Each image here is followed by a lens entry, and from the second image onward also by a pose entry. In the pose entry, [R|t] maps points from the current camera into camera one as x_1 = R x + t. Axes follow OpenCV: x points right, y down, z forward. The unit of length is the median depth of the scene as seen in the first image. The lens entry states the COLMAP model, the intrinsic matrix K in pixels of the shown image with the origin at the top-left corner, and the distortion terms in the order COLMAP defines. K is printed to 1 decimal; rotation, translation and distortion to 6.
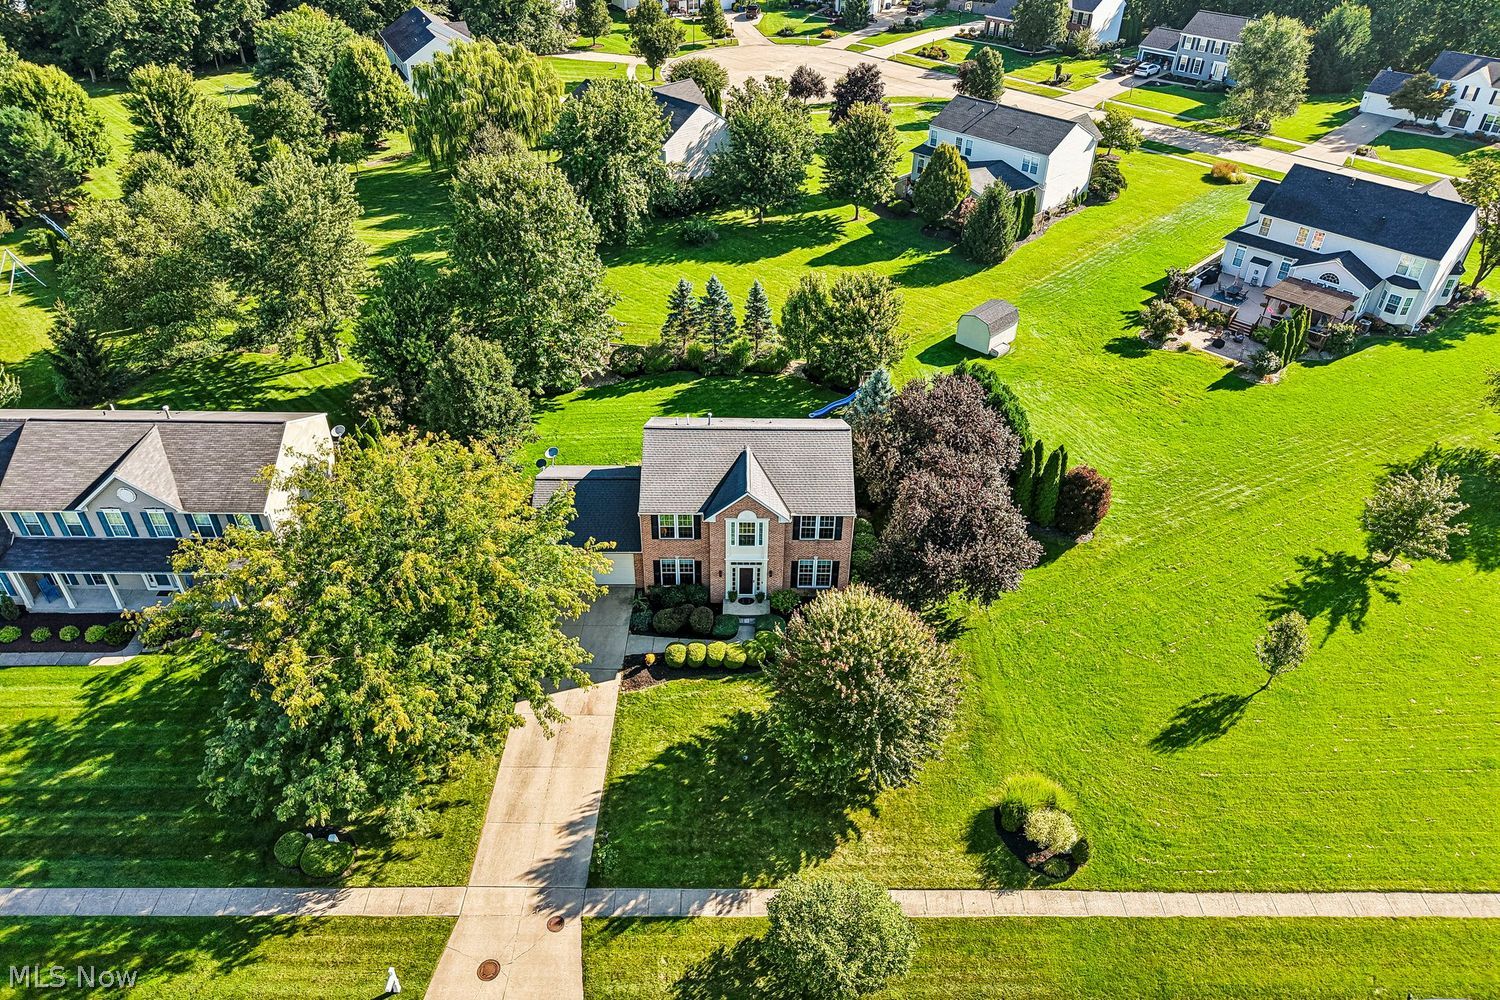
lens RADIAL K [[997.3, 0, 750.0], [0, 997.3, 500.0], [0, 0, 1]] dist [0.003280, -0.001746]
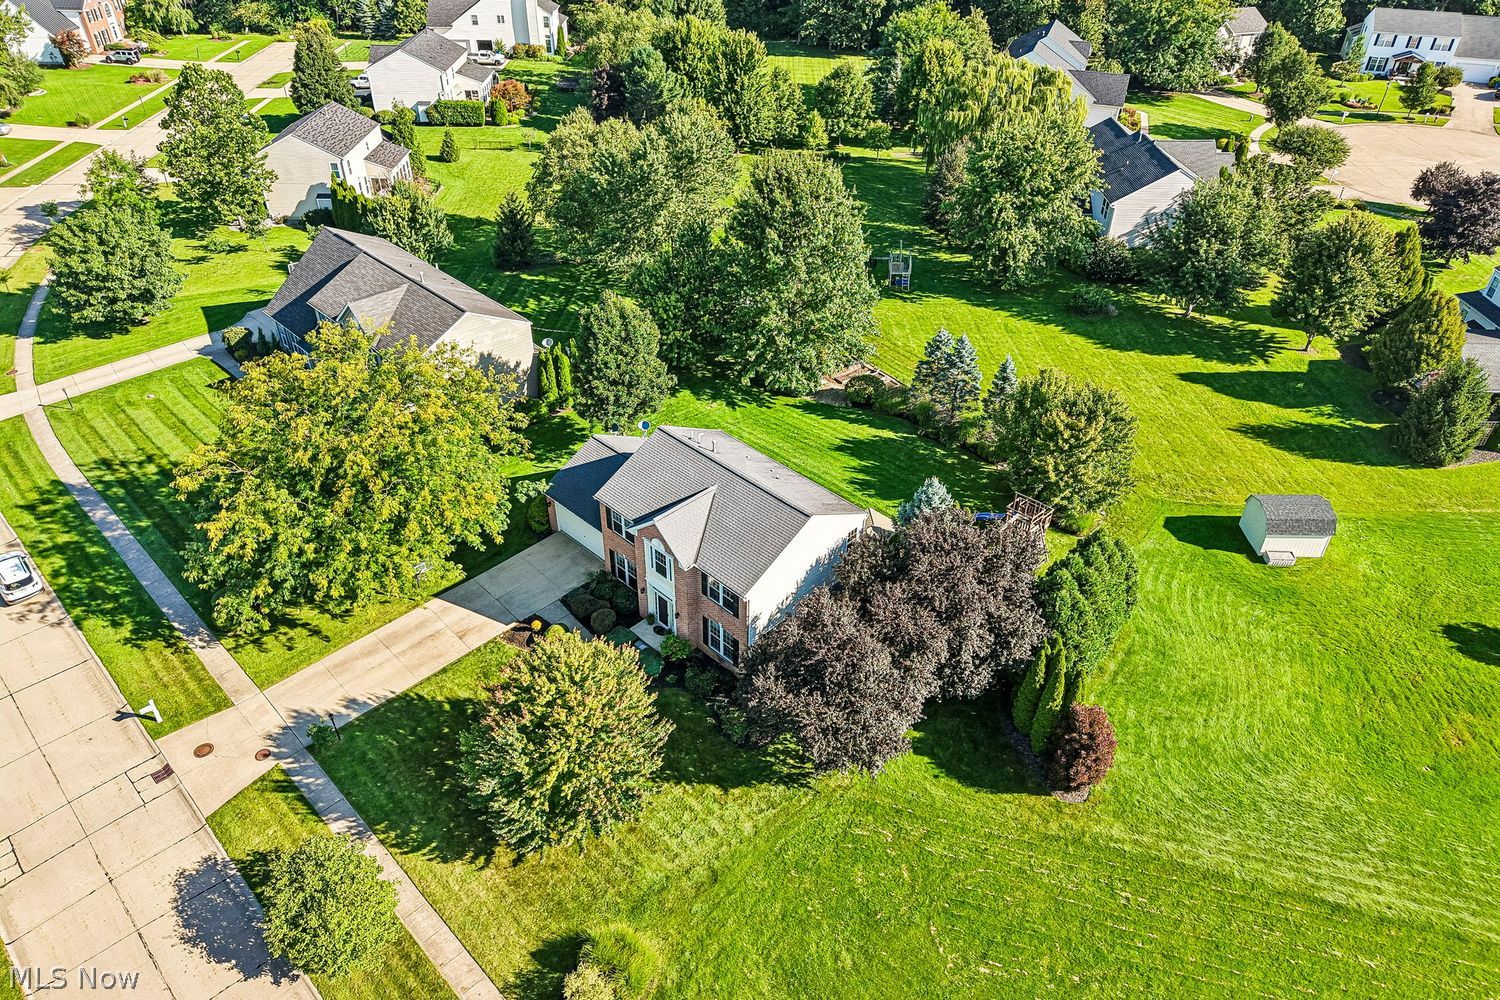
lens RADIAL K [[997.3, 0, 750.0], [0, 997.3, 500.0], [0, 0, 1]] dist [0.003280, -0.001746]
pose [[0.704133, 0.416833, -0.574845, 0.563922], [-0.422791, 0.896531, 0.132214, -0.178269], [0.570477, 0.149943, 0.807510, 0.249956]]
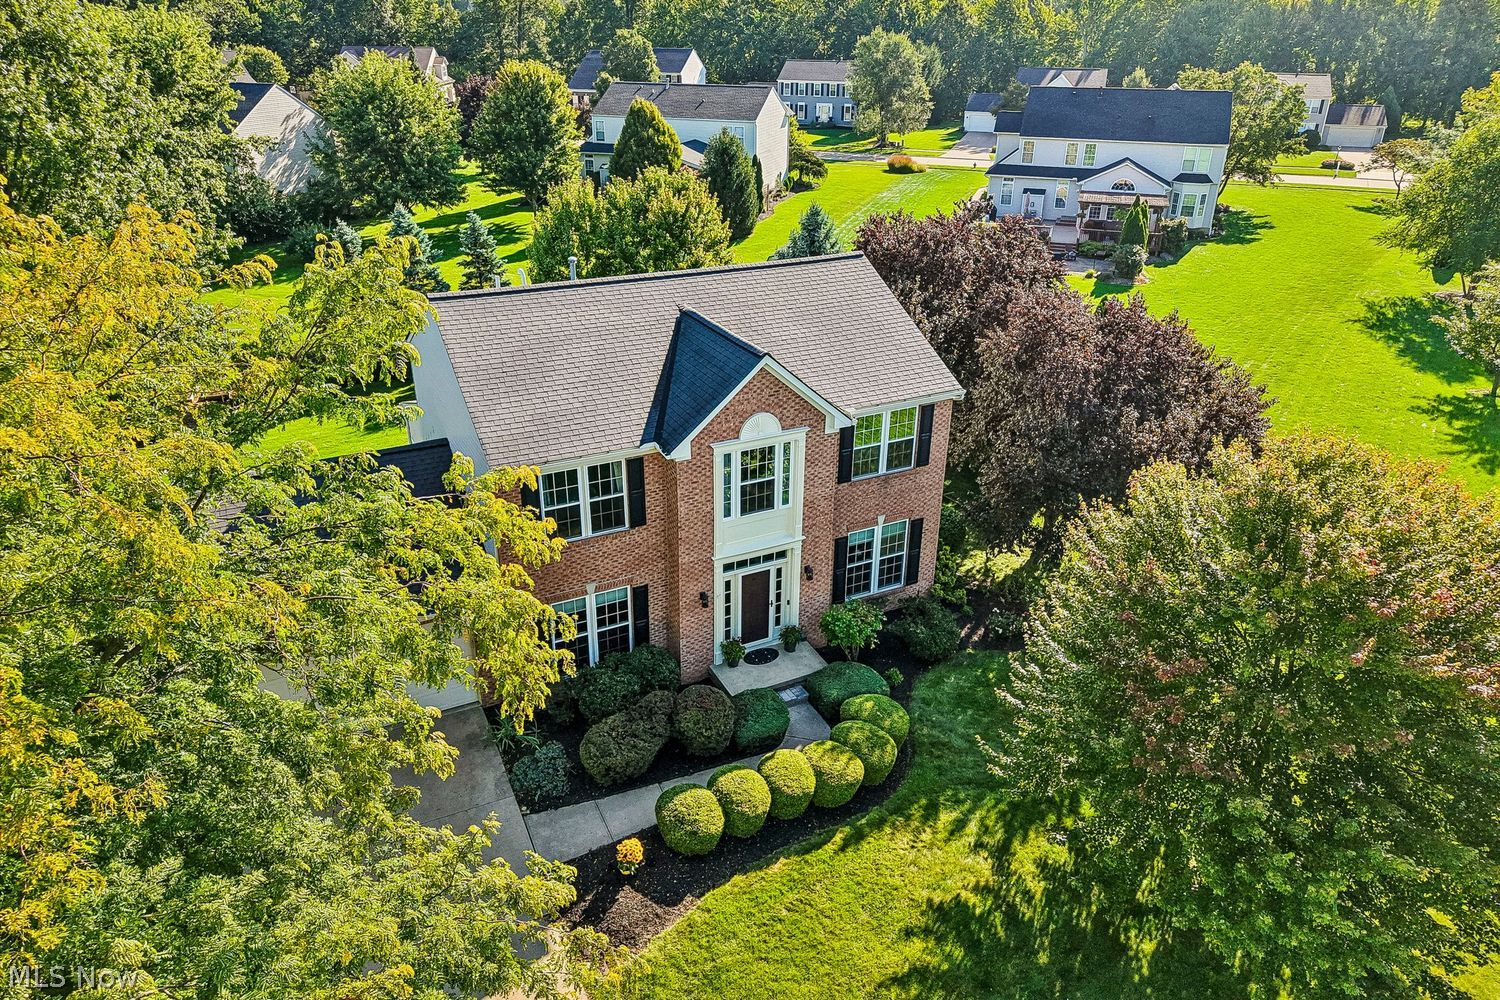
lens RADIAL K [[997.3, 0, 750.0], [0, 997.3, 500.0], [0, 0, 1]] dist [0.003280, -0.001746]
pose [[0.892736, -0.197058, 0.405204, -0.169559], [0.267316, 0.955567, -0.124236, 0.089278], [-0.362717, 0.219227, 0.905746, 0.600108]]
